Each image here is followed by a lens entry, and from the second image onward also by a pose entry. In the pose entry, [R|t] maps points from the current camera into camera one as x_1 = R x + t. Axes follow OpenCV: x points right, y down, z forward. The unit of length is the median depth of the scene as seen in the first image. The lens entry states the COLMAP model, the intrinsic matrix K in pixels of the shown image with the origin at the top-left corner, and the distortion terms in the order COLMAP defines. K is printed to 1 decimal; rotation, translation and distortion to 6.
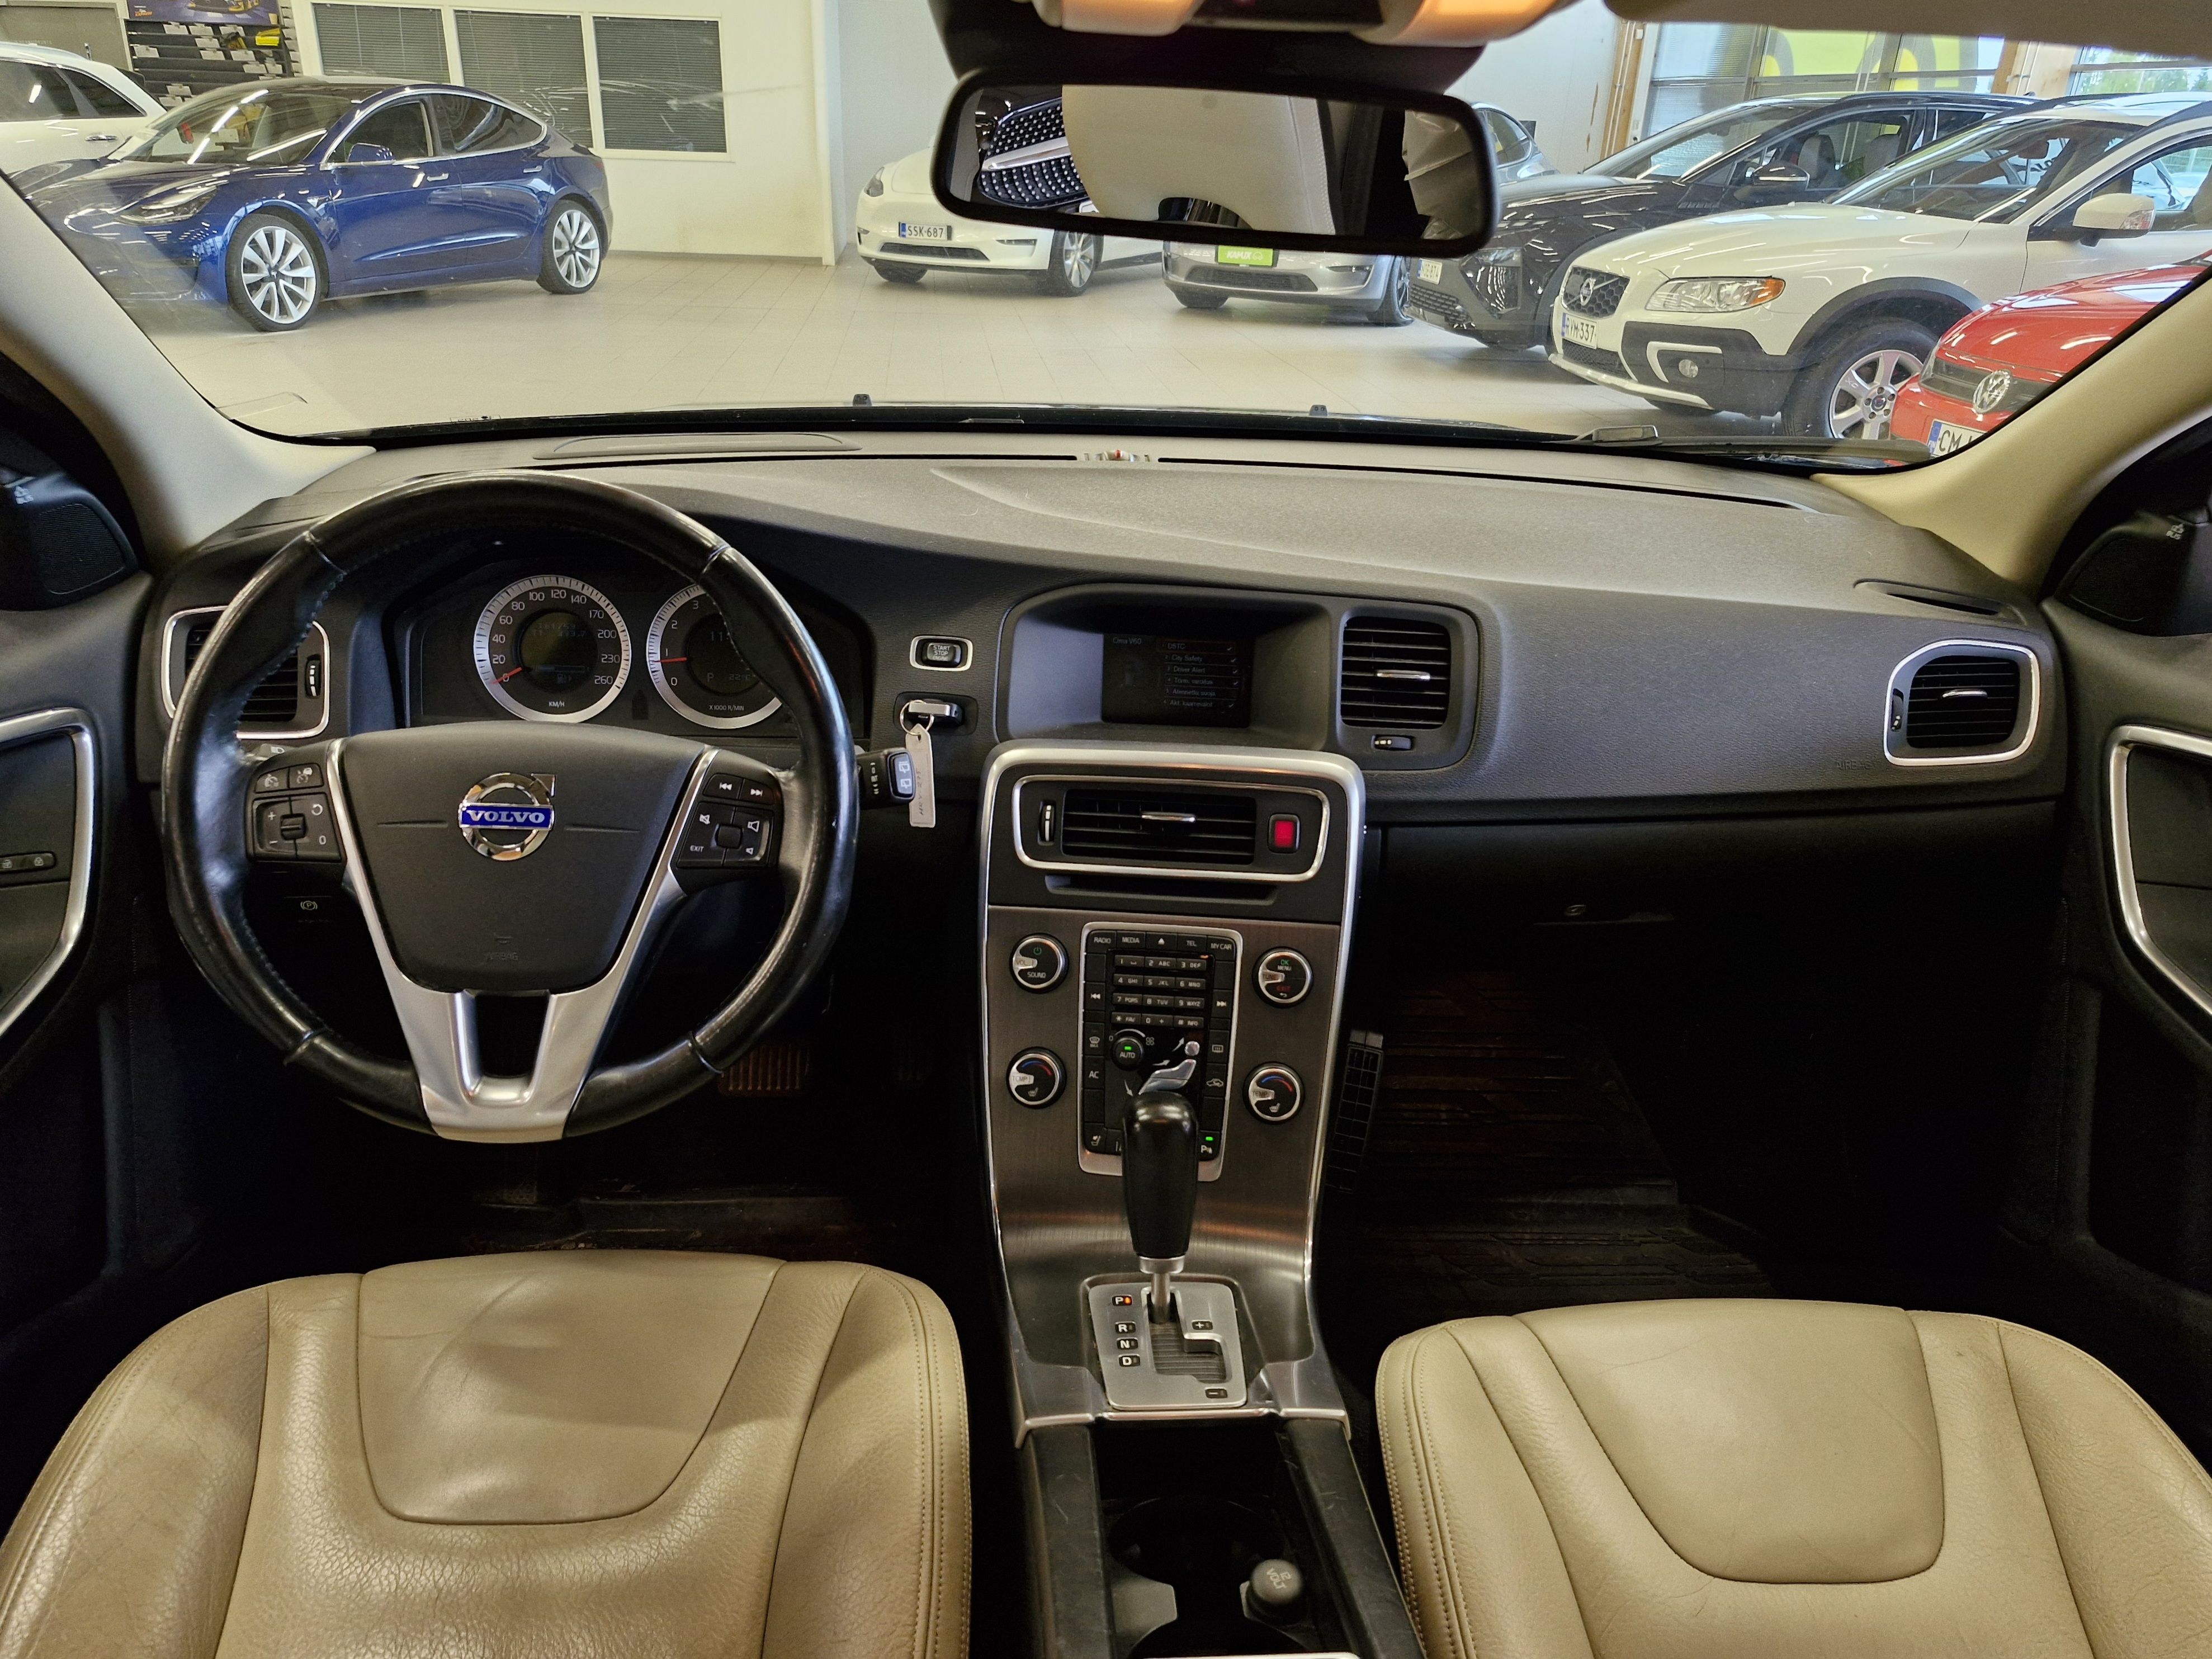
lens RADIAL K [[1558.8, 0, 1113.9], [0, 1558.8, 820.3], [0, 0, 1]] dist [-0.003227, -0.013007]
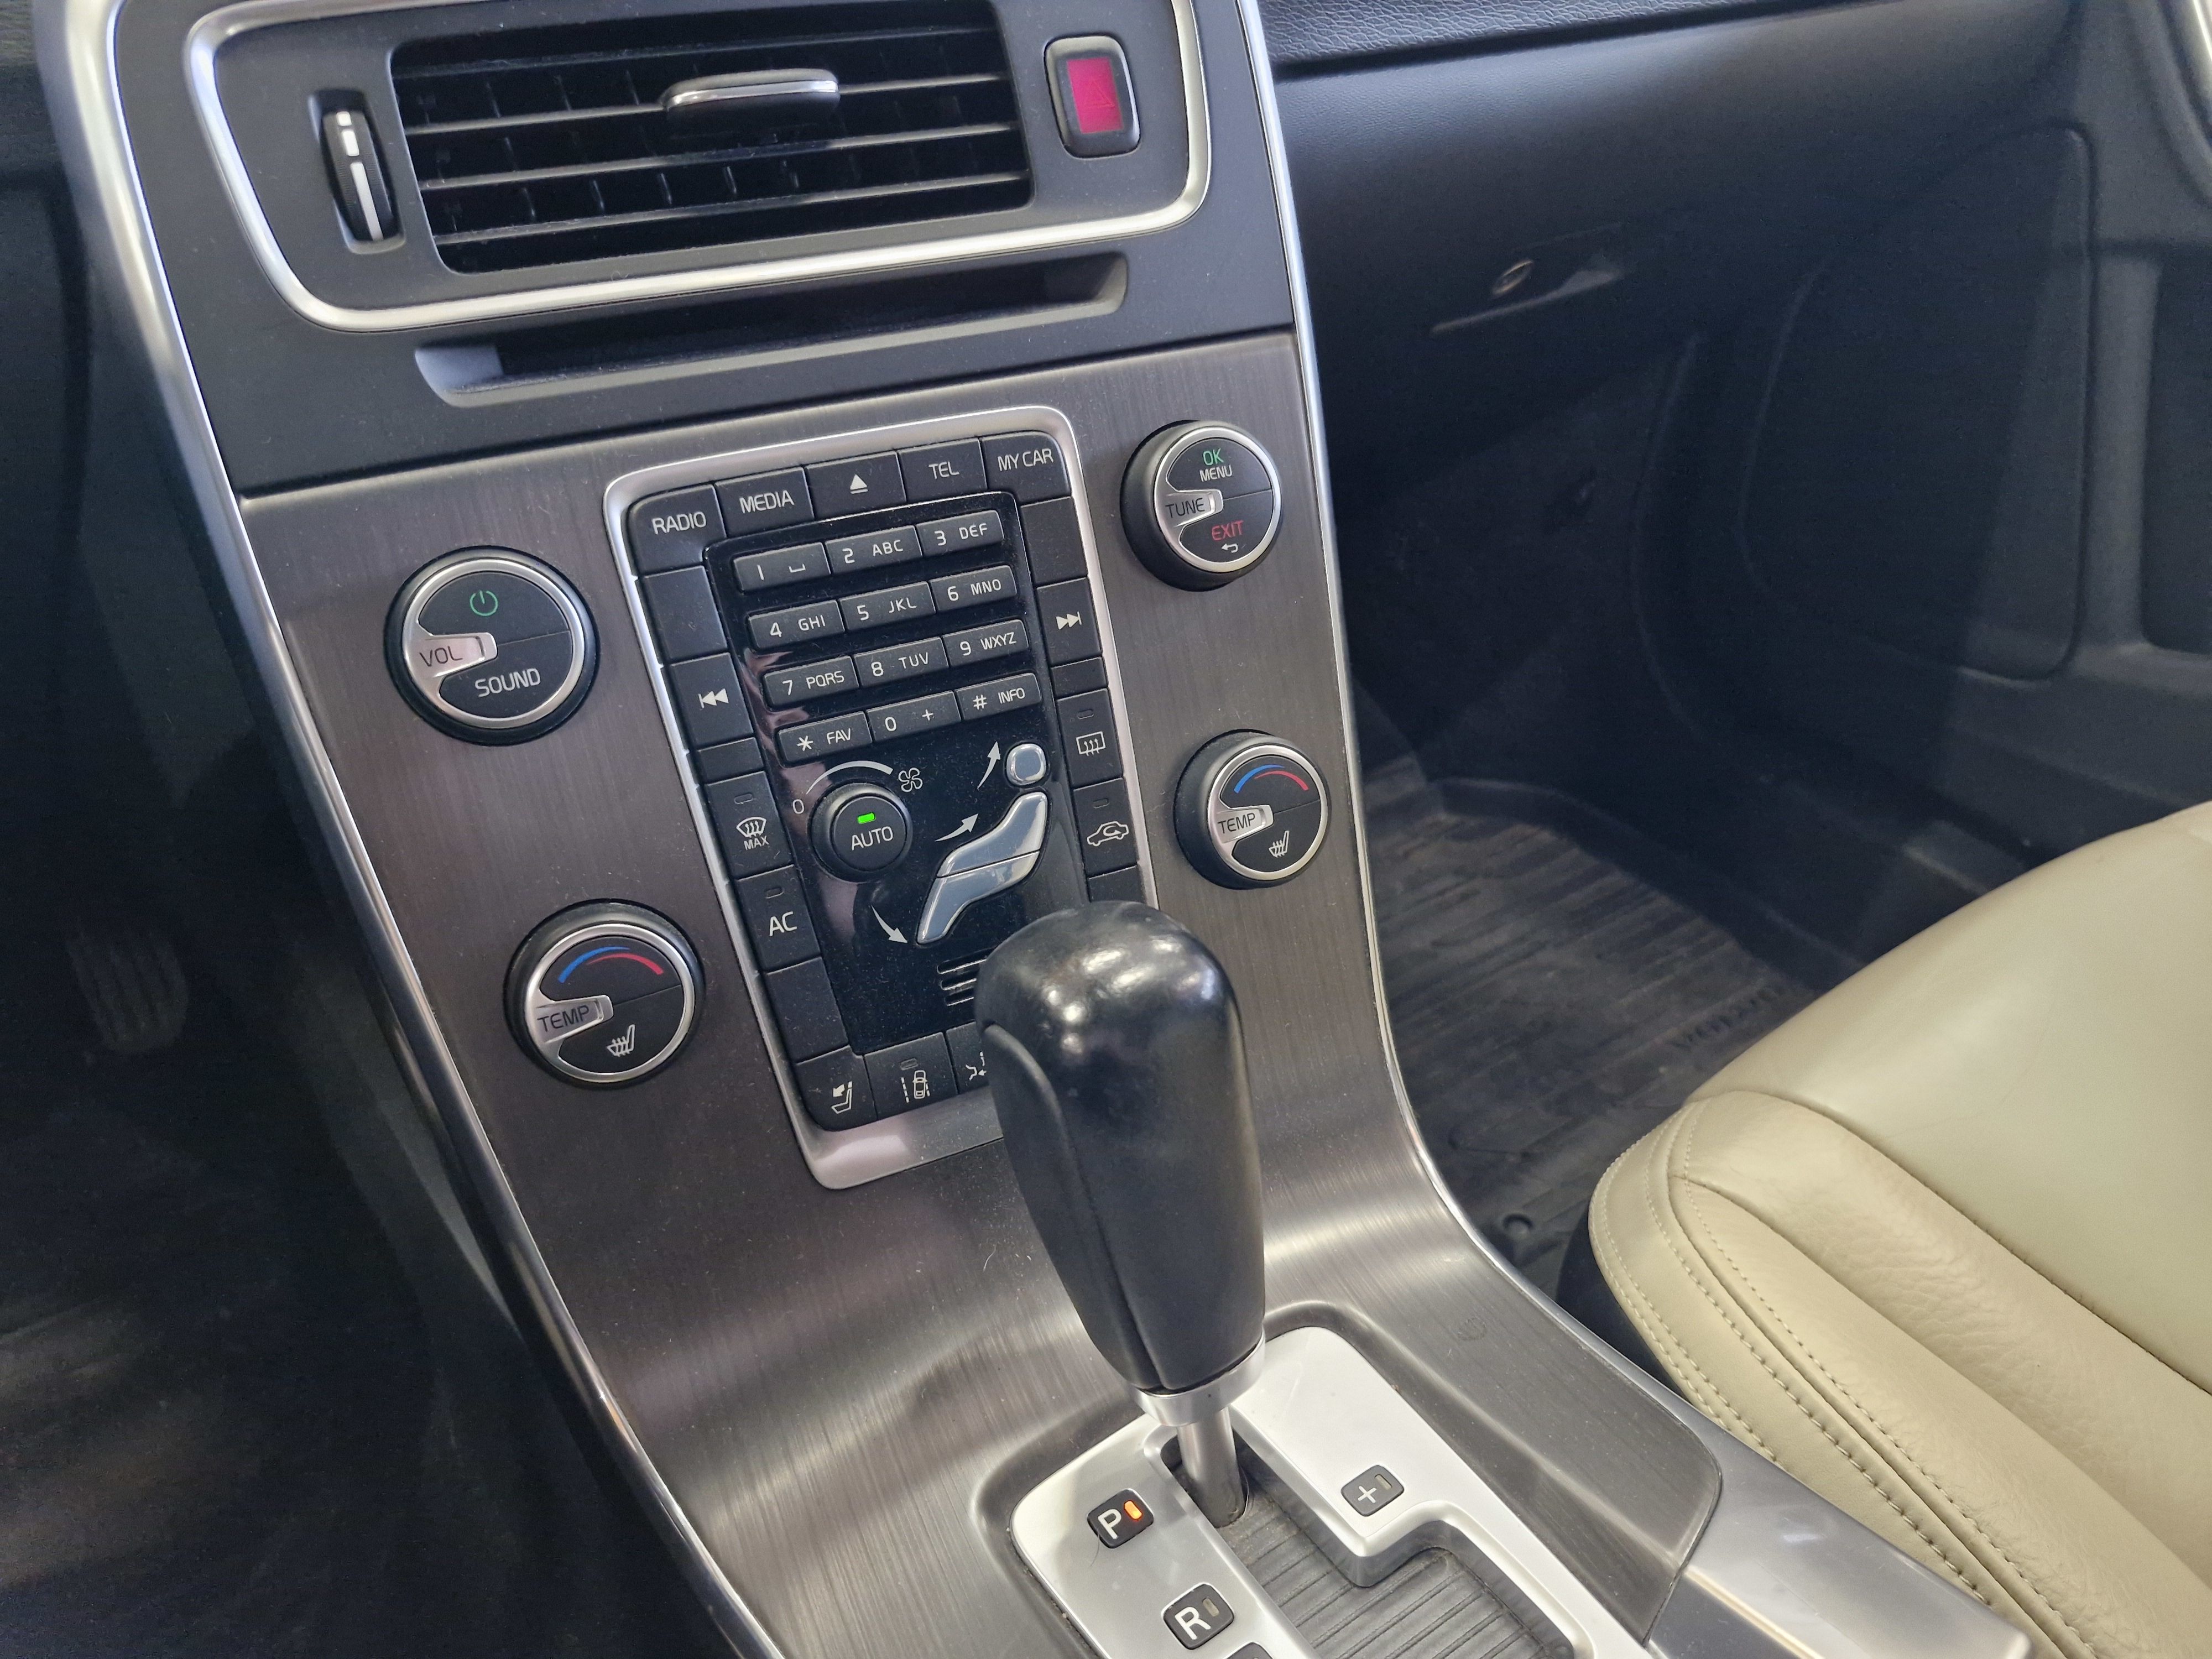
lens RADIAL K [[1558.8, 0, 1116.2], [0, 1558.8, 852.6], [0, 0, 1]] dist [-0.003227, -0.013007]
pose [[0.836624, -0.317013, 0.446725, -0.096428], [0.197751, 0.935317, 0.293389, 0.064748], [-0.510837, -0.157116, 0.845198, 0.680321]]
